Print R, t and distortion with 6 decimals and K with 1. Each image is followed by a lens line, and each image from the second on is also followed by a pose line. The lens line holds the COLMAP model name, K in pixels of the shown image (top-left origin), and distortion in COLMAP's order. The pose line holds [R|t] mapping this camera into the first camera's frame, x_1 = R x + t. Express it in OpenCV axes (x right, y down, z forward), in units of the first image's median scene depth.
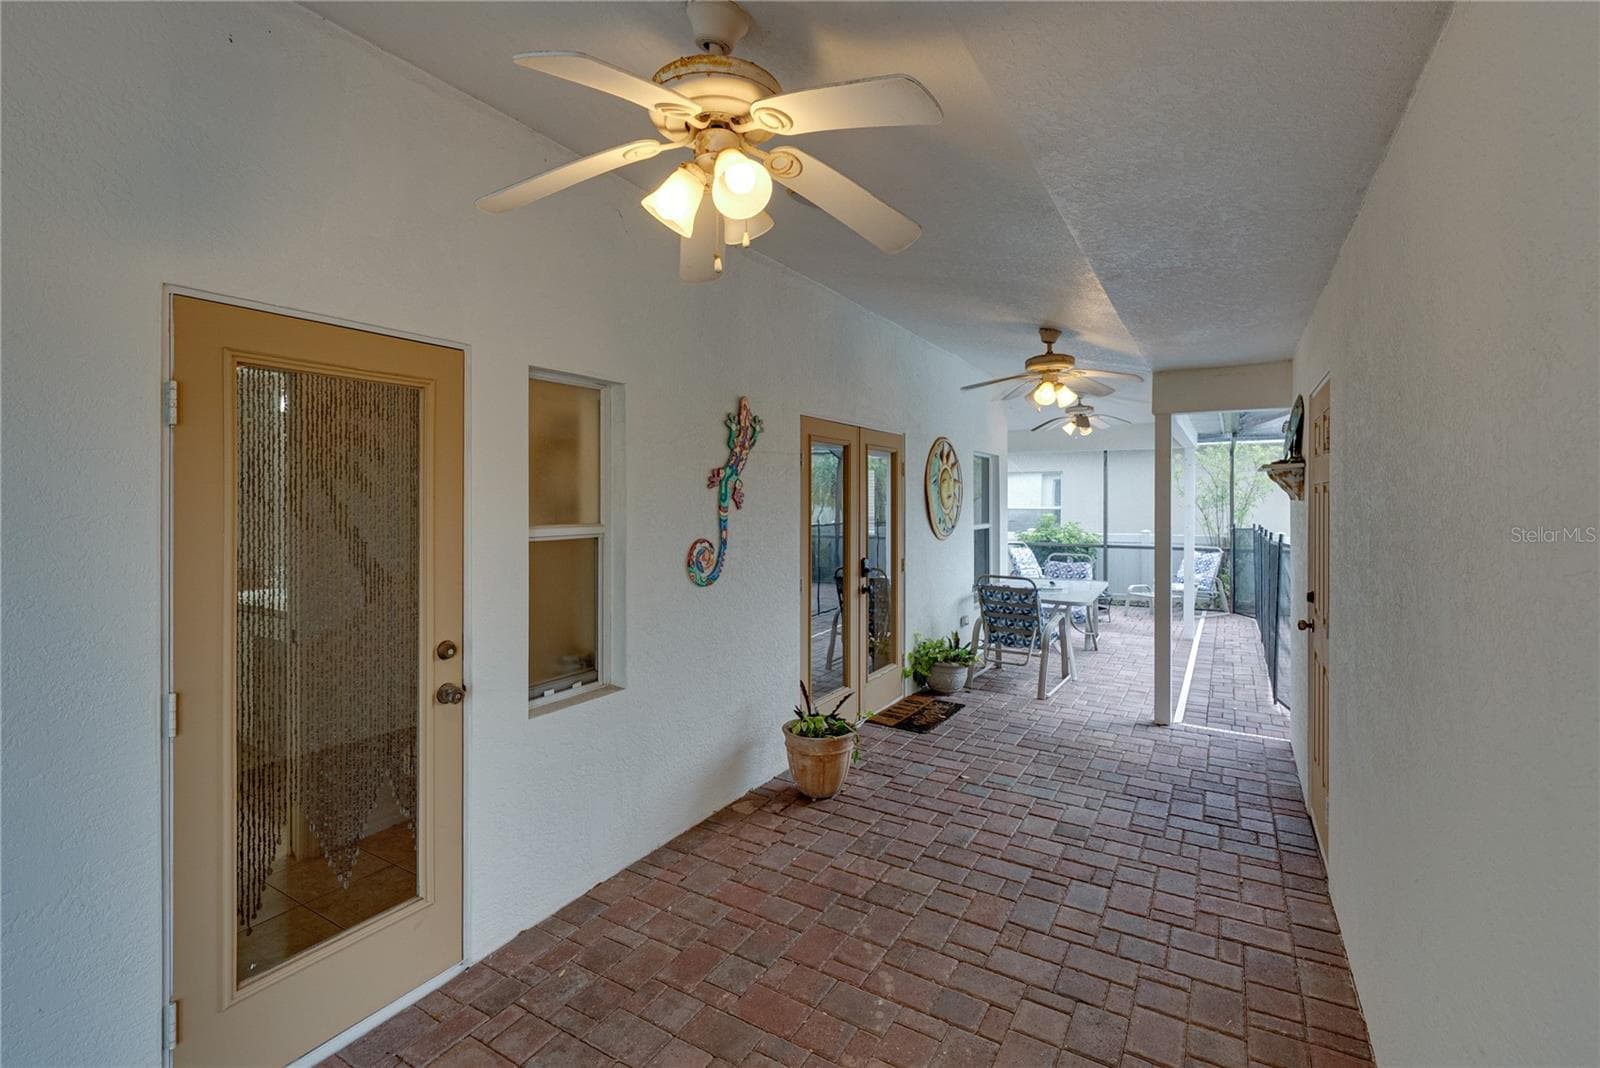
lens RADIAL K [[729.6, 0, 802.0], [0, 729.6, 496.0], [0, 0, 1]] dist [0.000221, 0.000032]
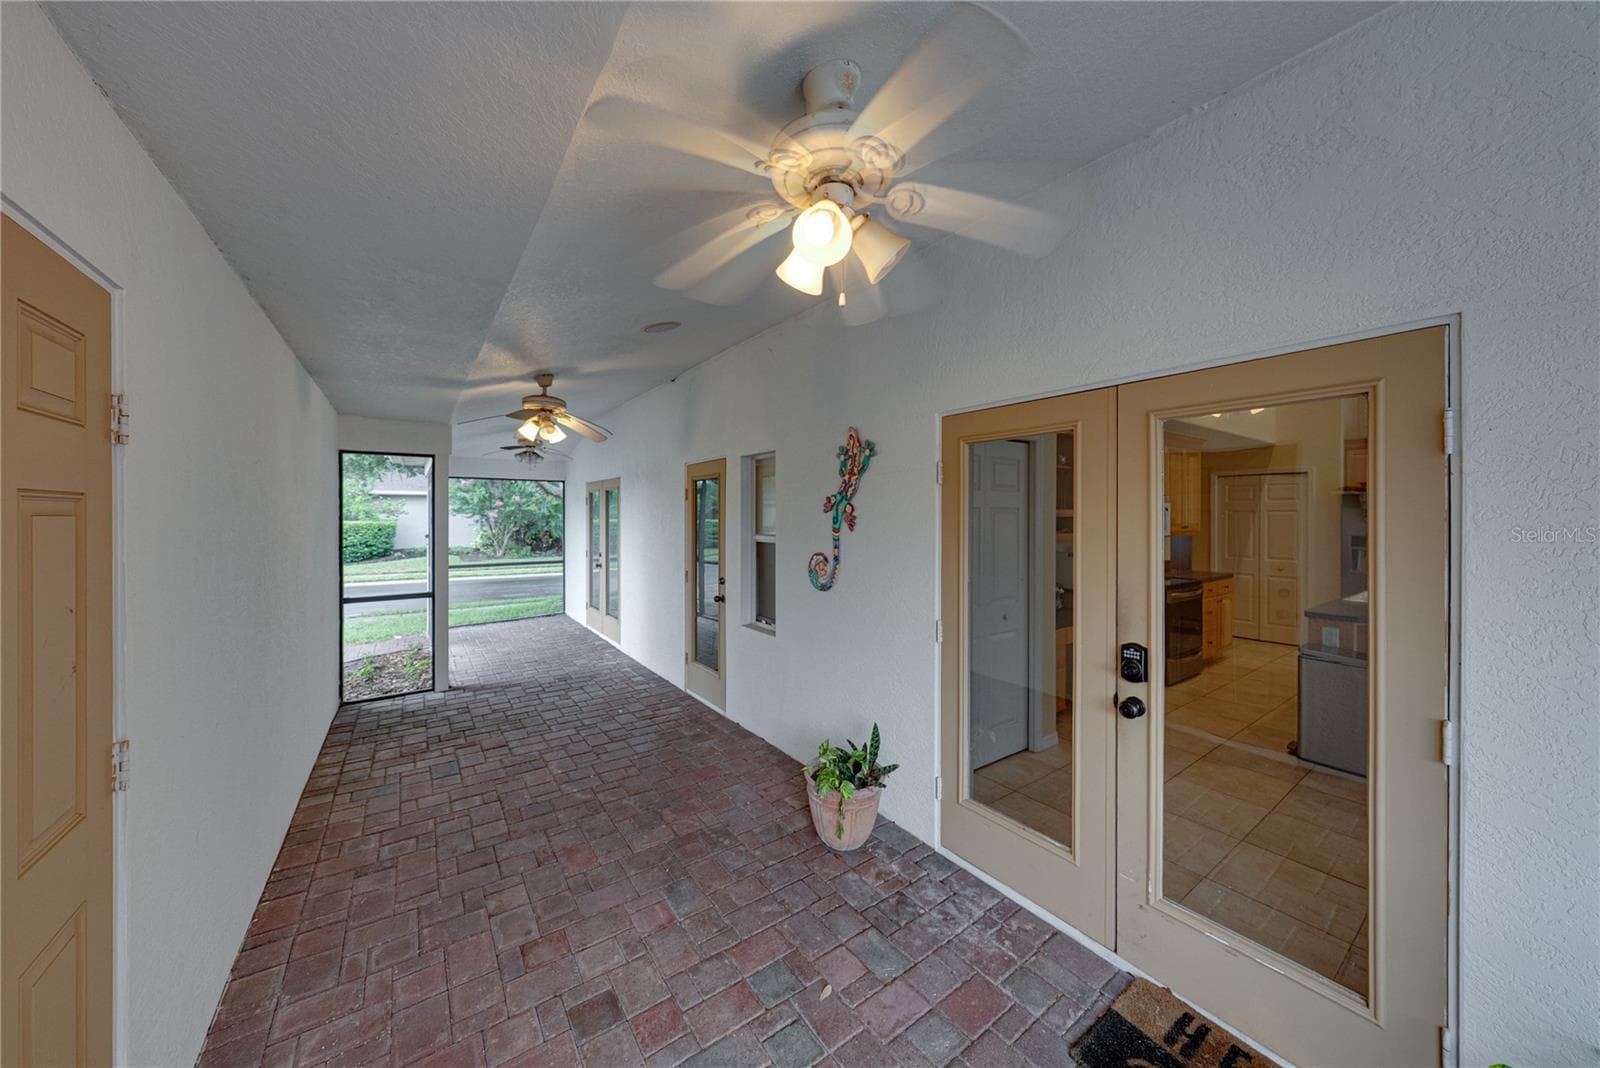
lens RADIAL K [[547.1, 0, 802.1], [0, 547.1, 517.2], [0, 0, 1]] dist [0.000664, 0.000146]
pose [[-0.403774, 0.000015, -0.914859, 0.717771], [-0.001871, 0.999998, 0.000842, -0.003386], [0.914857, 0.002052, -0.403773, 1.304457]]
